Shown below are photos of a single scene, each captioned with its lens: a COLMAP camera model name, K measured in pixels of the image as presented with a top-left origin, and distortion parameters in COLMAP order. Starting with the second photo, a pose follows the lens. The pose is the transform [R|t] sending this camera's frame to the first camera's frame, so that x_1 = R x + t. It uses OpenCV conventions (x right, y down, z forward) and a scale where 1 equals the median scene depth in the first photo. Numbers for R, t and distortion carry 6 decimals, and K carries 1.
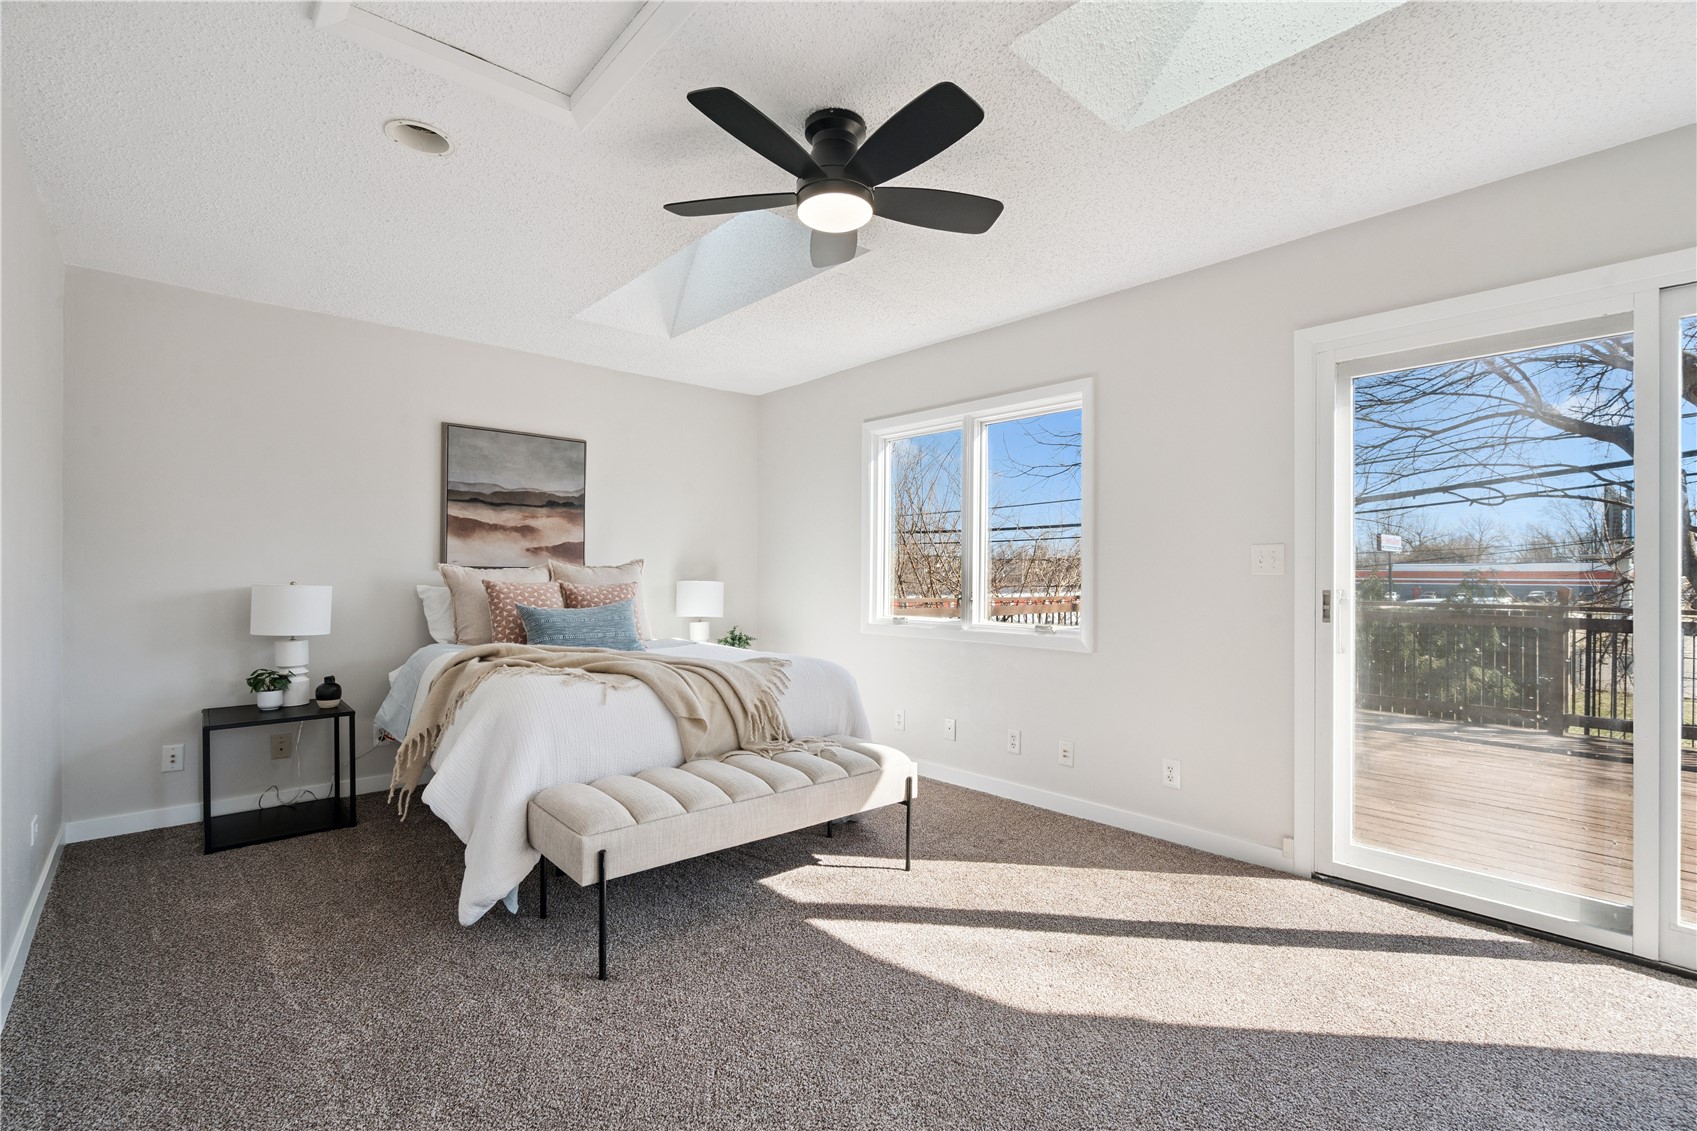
lens RADIAL K [[775.3, 0, 862.2], [0, 775.3, 571.3], [0, 0, 1]] dist [-0.009425, 0.003796]
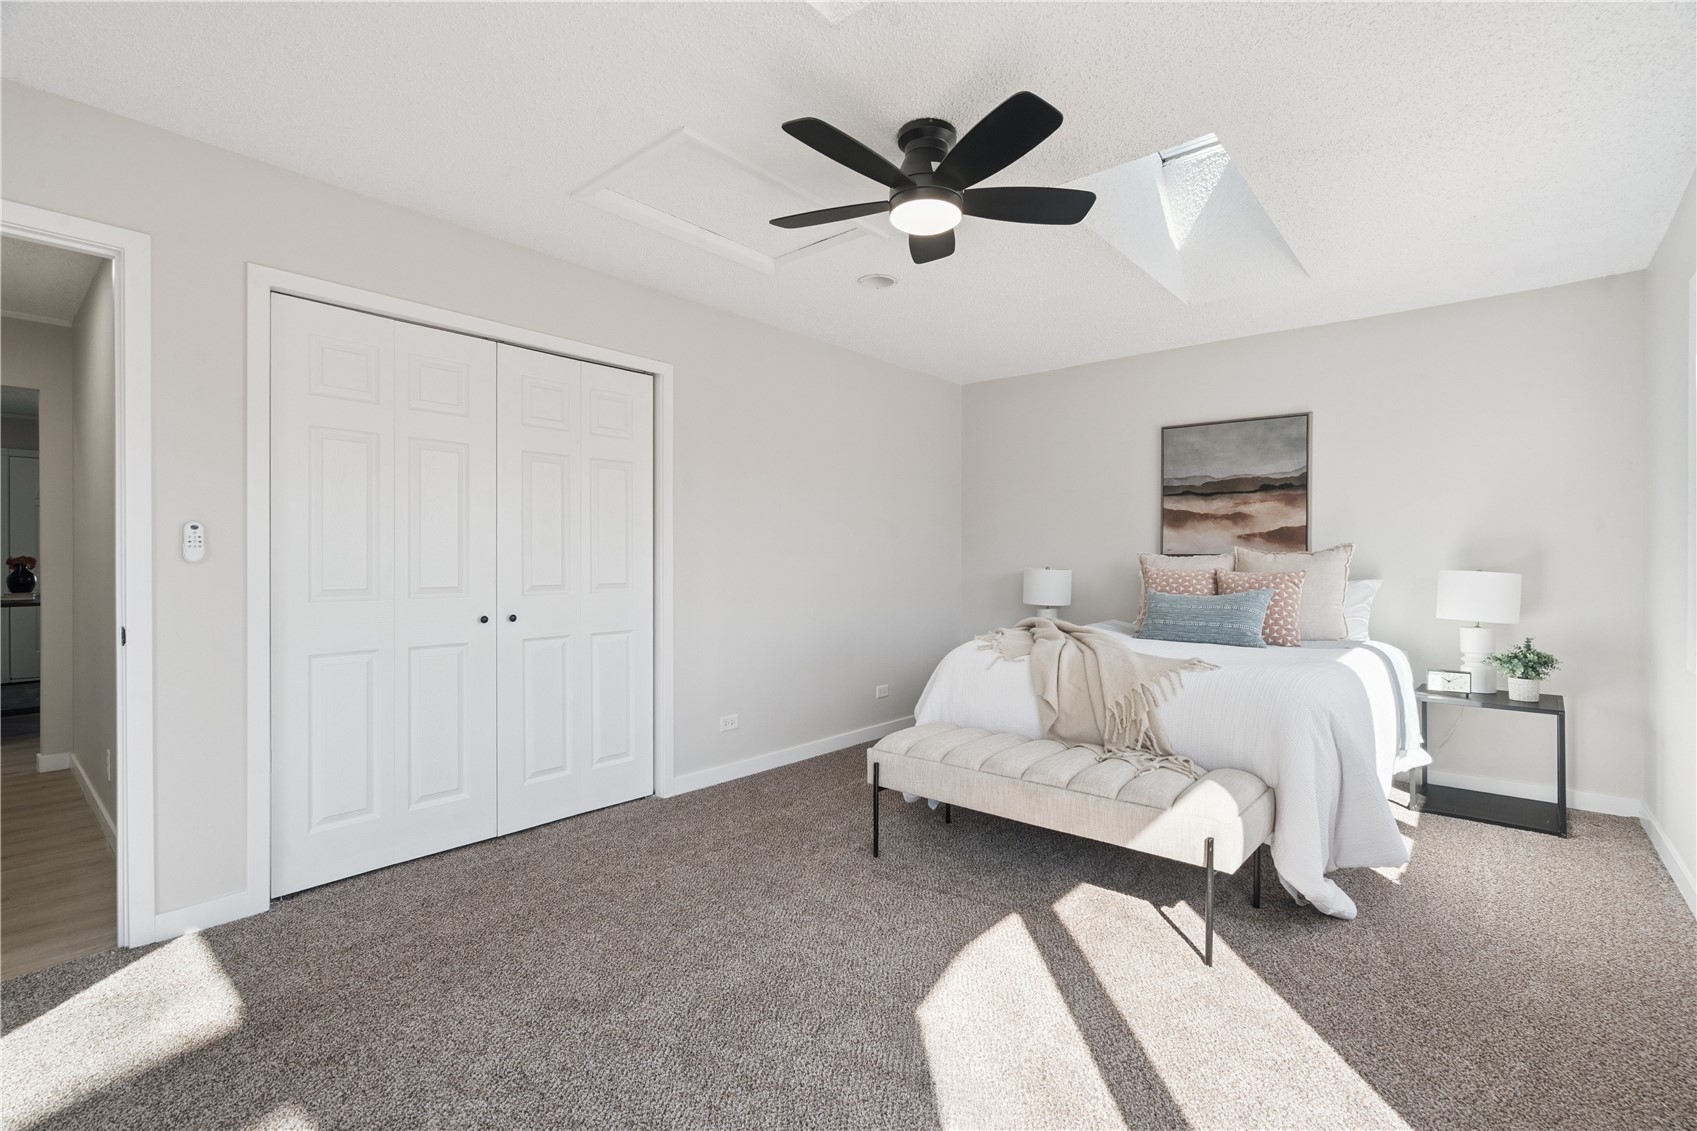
lens RADIAL K [[775.3, 0, 843.1], [0, 775.3, 561.2], [0, 0, 1]] dist [-0.009425, 0.003796]
pose [[0.116160, -0.000862, -0.993230, 0.520748], [0.002022, 0.999998, -0.000631, 0.003200], [0.993228, -0.001935, 0.116161, 0.400812]]
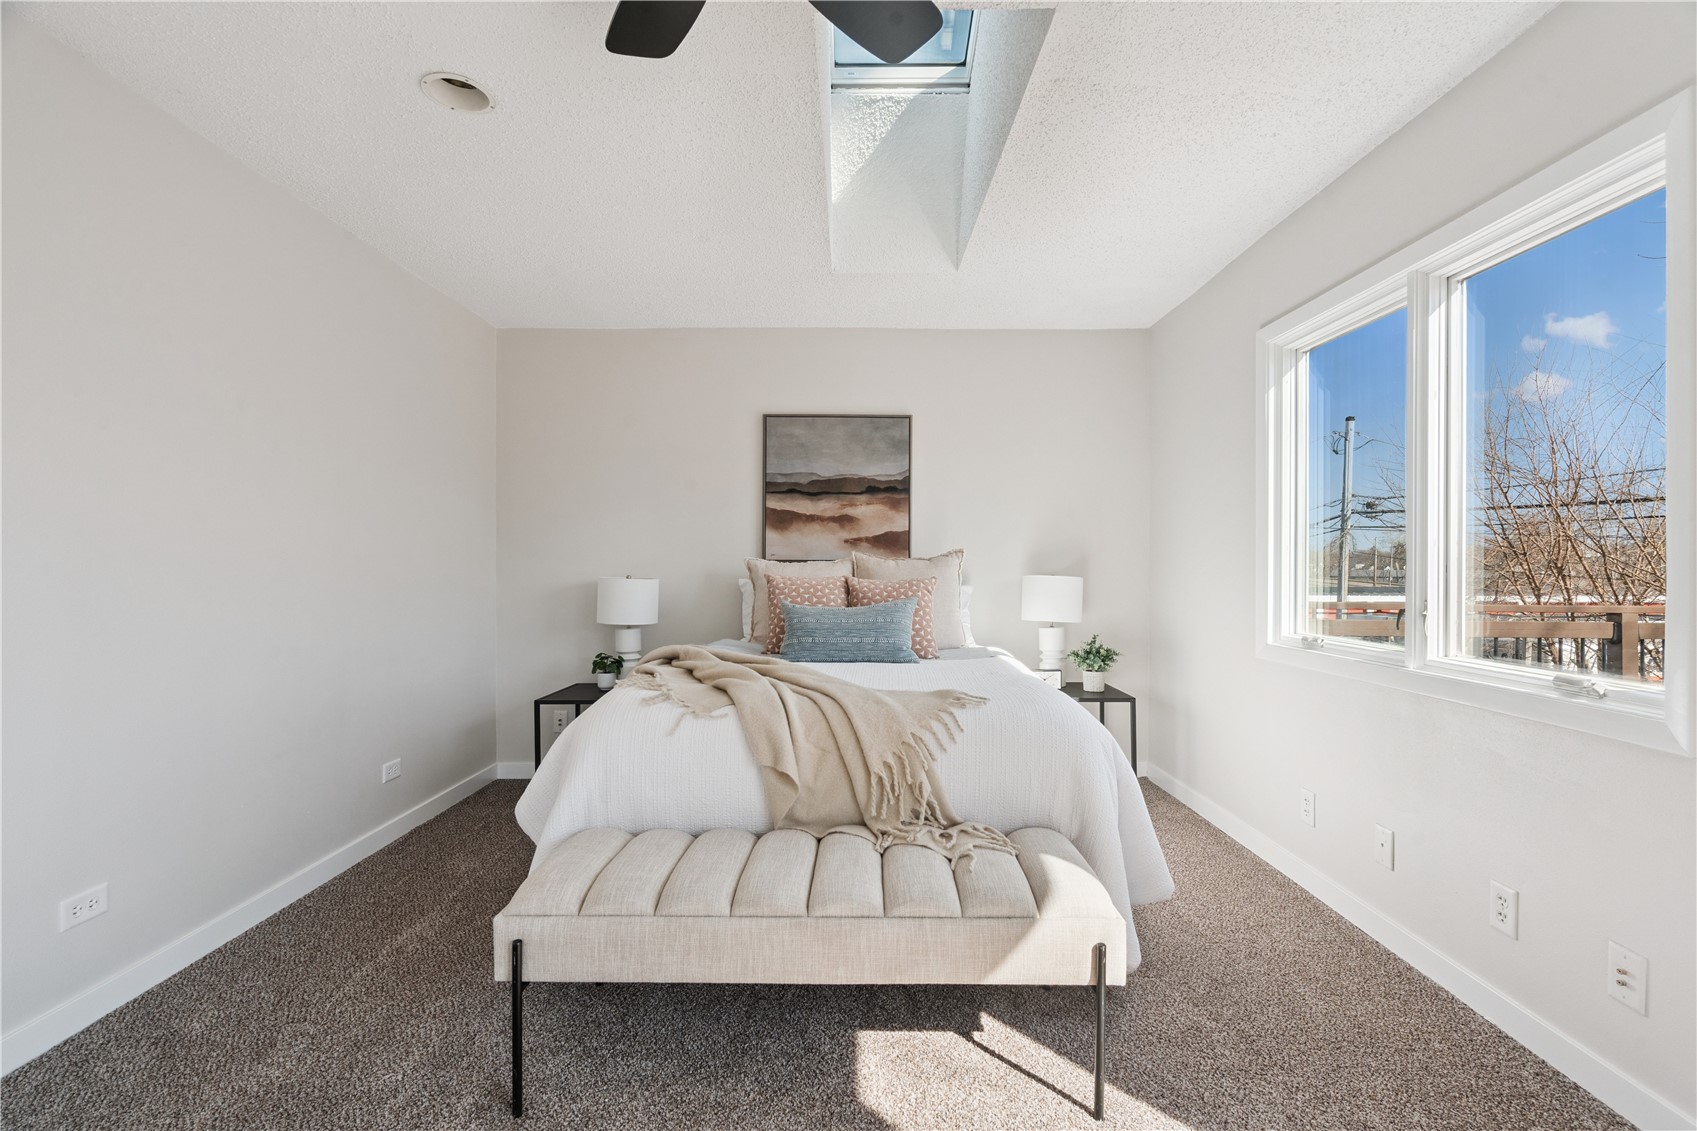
lens RADIAL K [[775.3, 0, 856.7], [0, 775.3, 562.3], [0, 0, 1]] dist [-0.009425, 0.003796]
pose [[0.740400, -0.006243, -0.672137, 0.208352], [0.004958, 0.999980, -0.003826, 0.000985], [0.672148, -0.000499, 0.740416, 0.342385]]
